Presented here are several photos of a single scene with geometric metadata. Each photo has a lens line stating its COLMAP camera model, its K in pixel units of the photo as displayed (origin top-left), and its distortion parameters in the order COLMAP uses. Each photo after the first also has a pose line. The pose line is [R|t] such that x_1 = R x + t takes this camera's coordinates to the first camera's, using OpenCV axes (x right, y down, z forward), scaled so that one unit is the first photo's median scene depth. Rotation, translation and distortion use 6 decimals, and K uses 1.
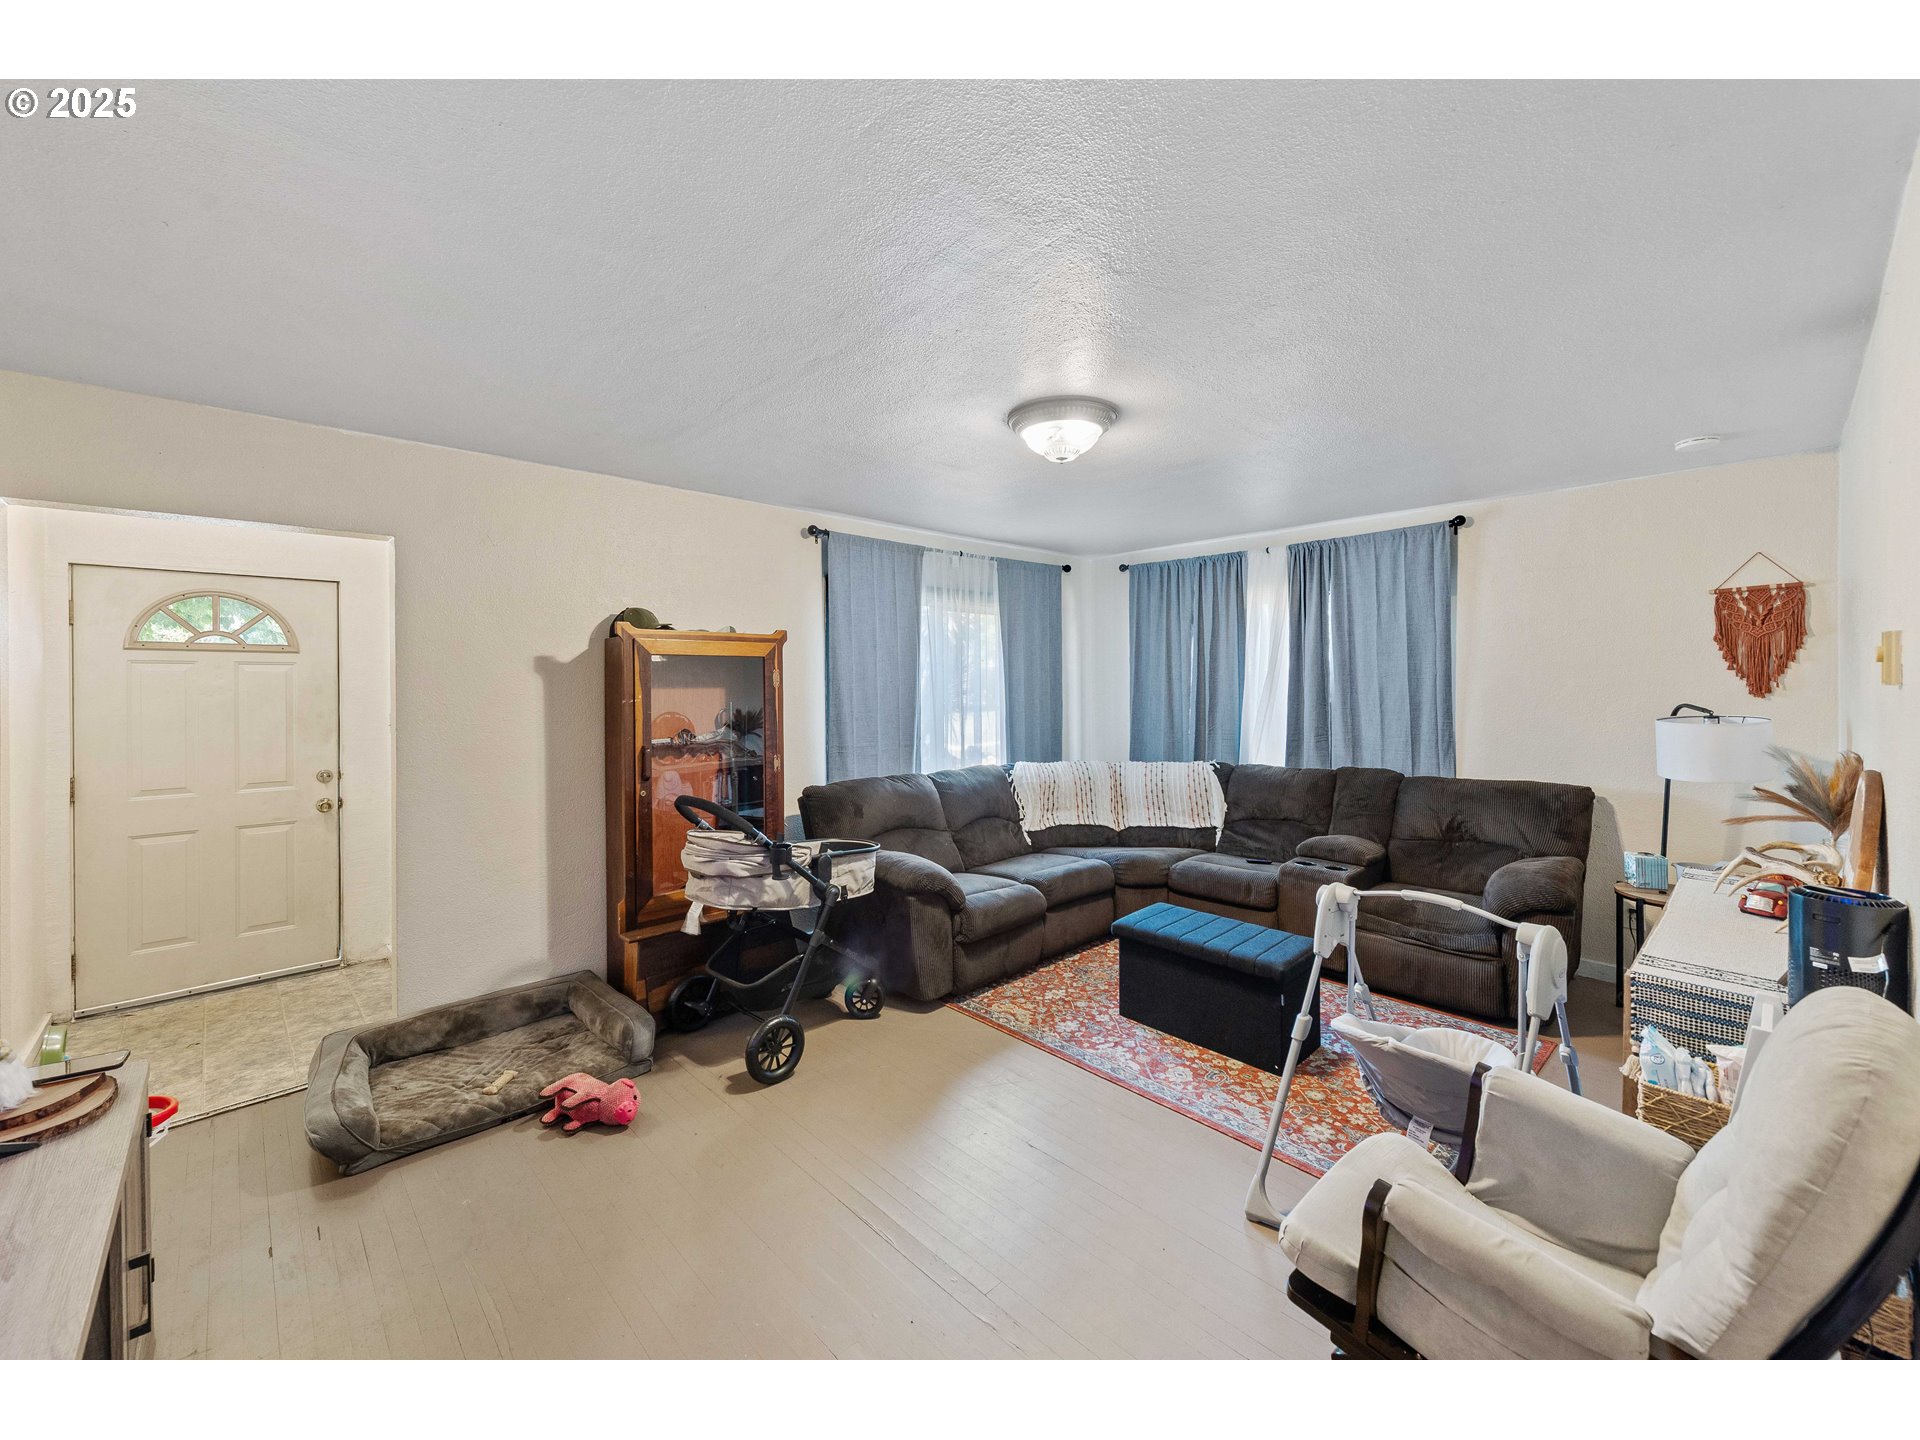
lens RADIAL K [[766.2, 0, 953.7], [0, 766.2, 694.9], [0, 0, 1]] dist [0.011096, -0.001284]
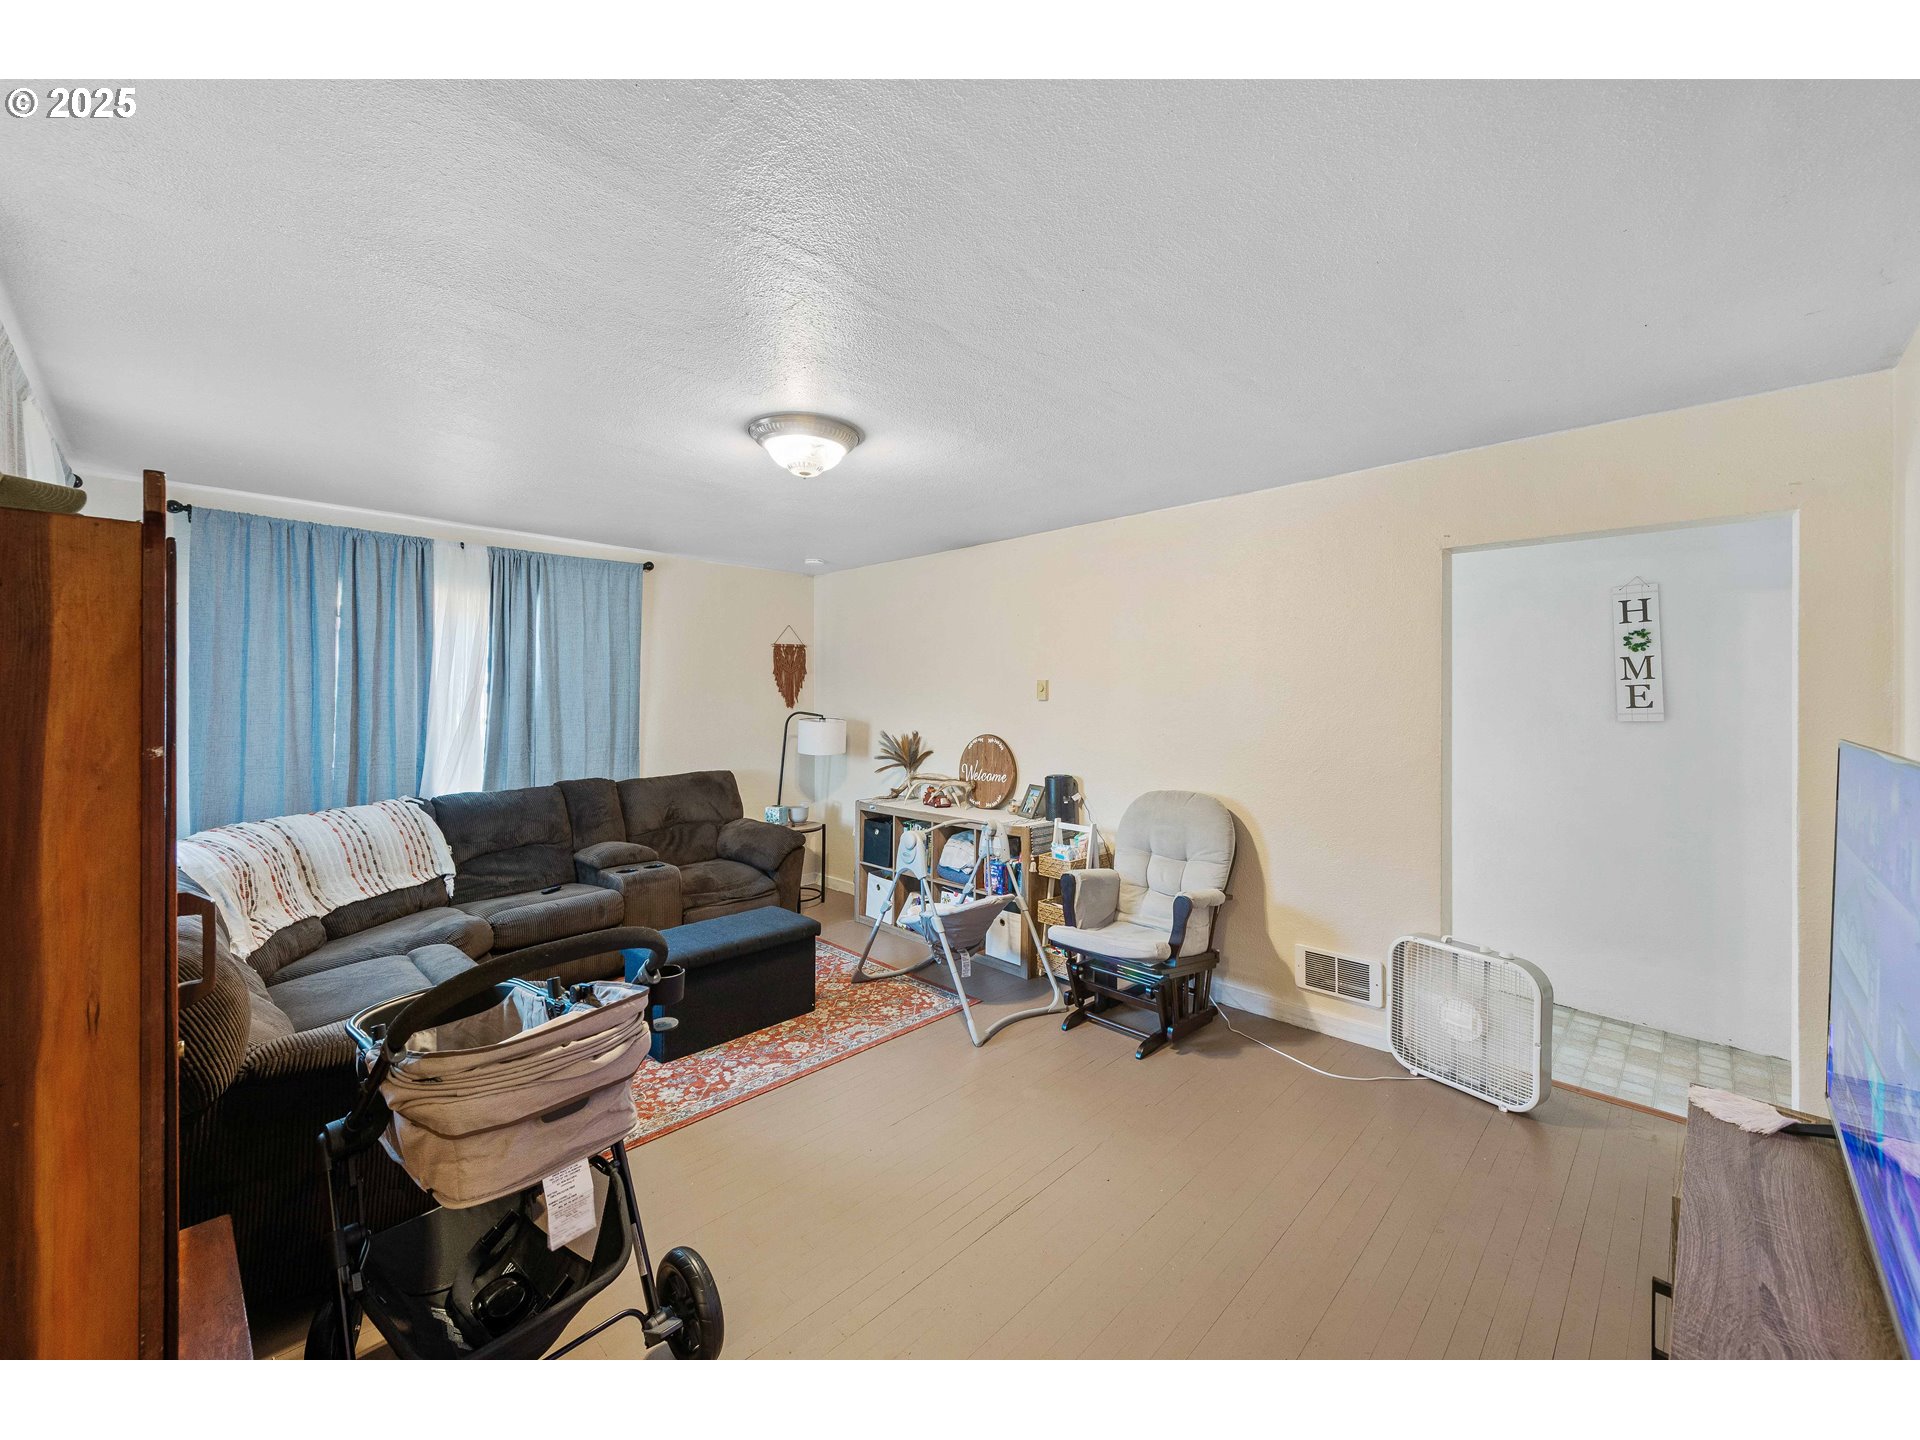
lens RADIAL K [[766.2, 0, 972.3], [0, 766.2, 708.8], [0, 0, 1]] dist [0.011096, -0.001284]
pose [[-0.069523, -0.009587, 0.997534, -0.606044], [0.013839, 0.999848, 0.010574, -0.006036], [-0.997484, 0.014540, -0.069380, 0.590009]]
